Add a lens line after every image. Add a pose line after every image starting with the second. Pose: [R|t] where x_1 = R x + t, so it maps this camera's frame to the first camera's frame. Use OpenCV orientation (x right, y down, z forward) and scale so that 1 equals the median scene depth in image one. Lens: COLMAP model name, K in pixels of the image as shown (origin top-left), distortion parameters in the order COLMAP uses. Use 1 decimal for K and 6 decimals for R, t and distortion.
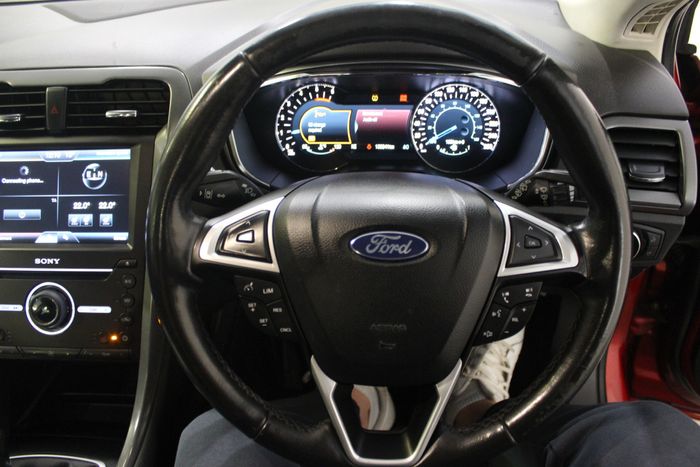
lens RADIAL K [[576.6, 0, 350.0], [0, 576.6, 233.5], [0, 0, 1]] dist [-0.109116, 0.126560]
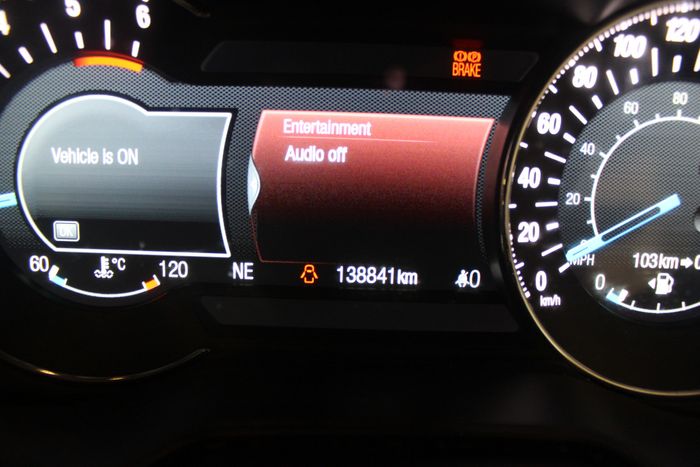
lens RADIAL K [[576.6, 0, 350.0], [0, 576.6, 233.5], [0, 0, 1]] dist [-0.109116, 0.126560]
pose [[0.998656, 0.028115, 0.043535, 0.043507], [-0.022005, 0.990609, -0.134943, -0.151770], [-0.046920, 0.133803, 0.989897, 0.858139]]
